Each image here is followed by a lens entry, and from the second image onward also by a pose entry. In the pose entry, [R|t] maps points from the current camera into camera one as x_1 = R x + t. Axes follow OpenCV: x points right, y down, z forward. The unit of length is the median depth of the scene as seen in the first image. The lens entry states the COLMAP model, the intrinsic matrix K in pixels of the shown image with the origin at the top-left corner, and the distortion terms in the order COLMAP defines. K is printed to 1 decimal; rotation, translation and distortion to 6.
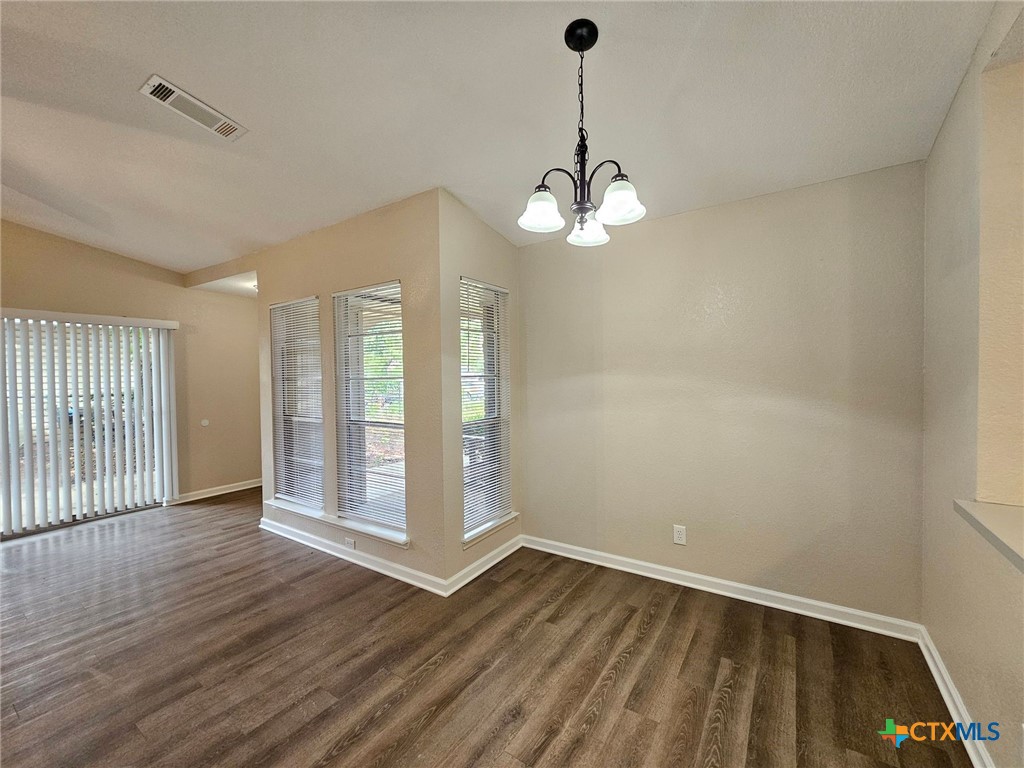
lens RADIAL K [[409.7, 0, 514.9], [0, 409.7, 388.9], [0, 0, 1]] dist [0.000640, 0.000104]
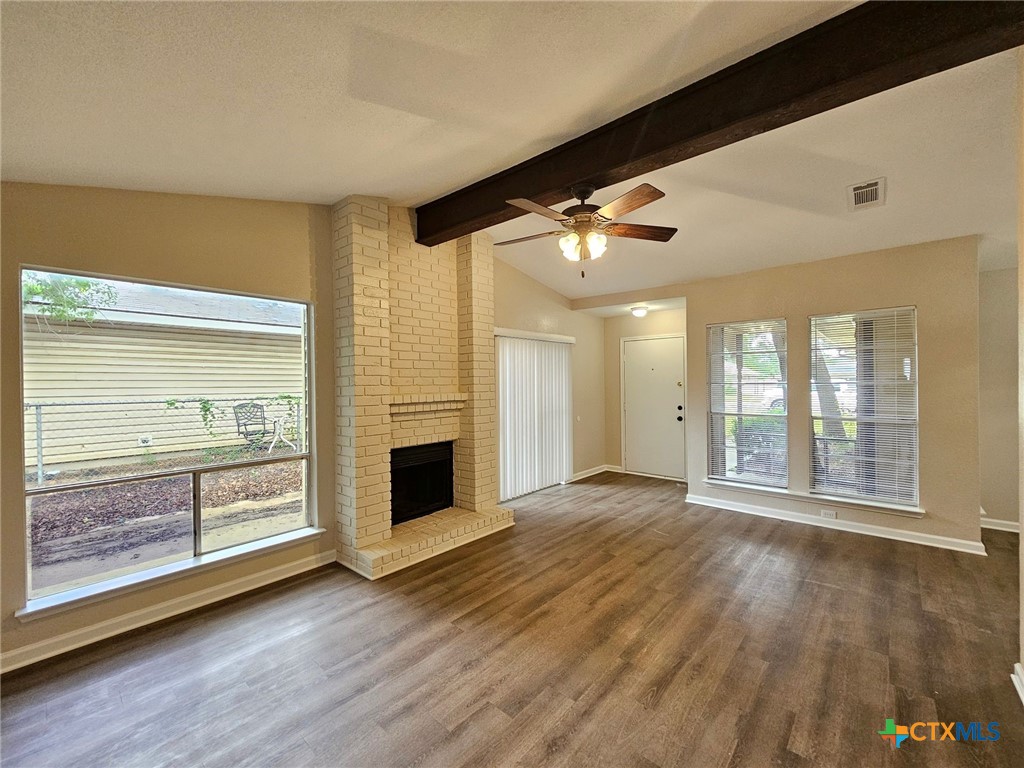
lens RADIAL K [[421.5, 0, 519.7], [0, 421.5, 382.2], [0, 0, 1]] dist [0.001475, -0.000146]
pose [[0.988938, 0.002095, -0.148315, -0.968921], [-0.005942, 0.999657, -0.025504, 0.014578], [0.148210, 0.026103, 0.988611, -0.346607]]
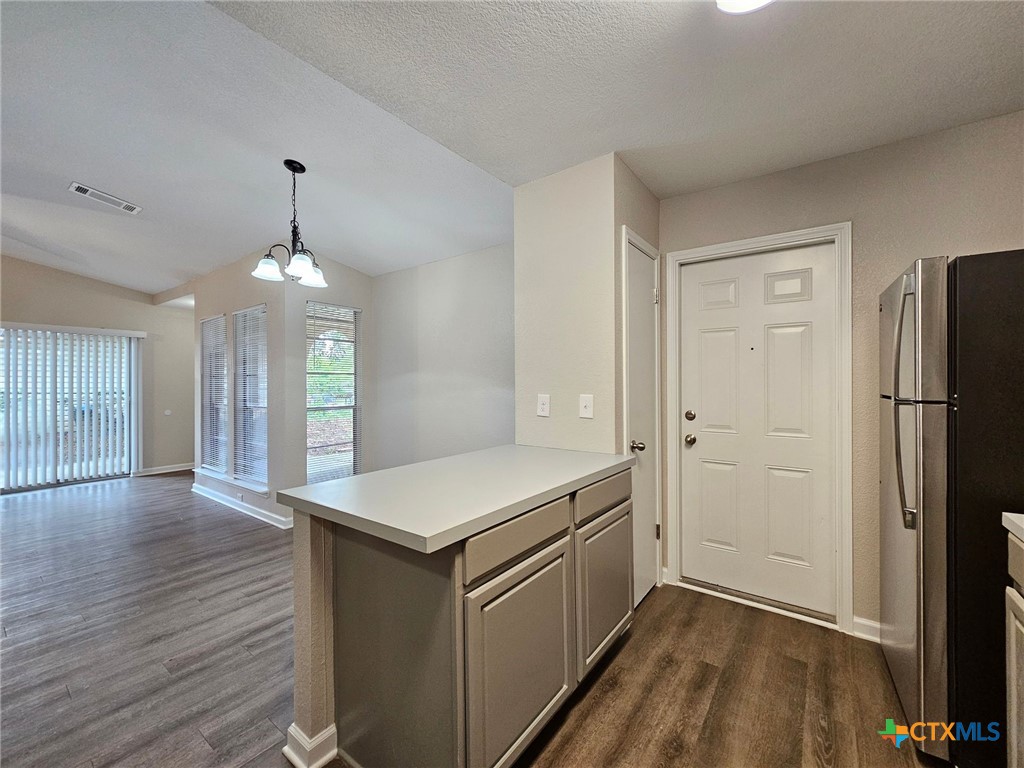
lens RADIAL K [[409.7, 0, 514.9], [0, 409.7, 388.9], [0, 0, 1]] dist [0.000640, 0.000104]
pose [[0.998507, 0.011888, -0.053307, 0.474601], [-0.013319, 0.999558, -0.026567, 0.038734], [0.052967, 0.027238, 0.998225, -0.252301]]
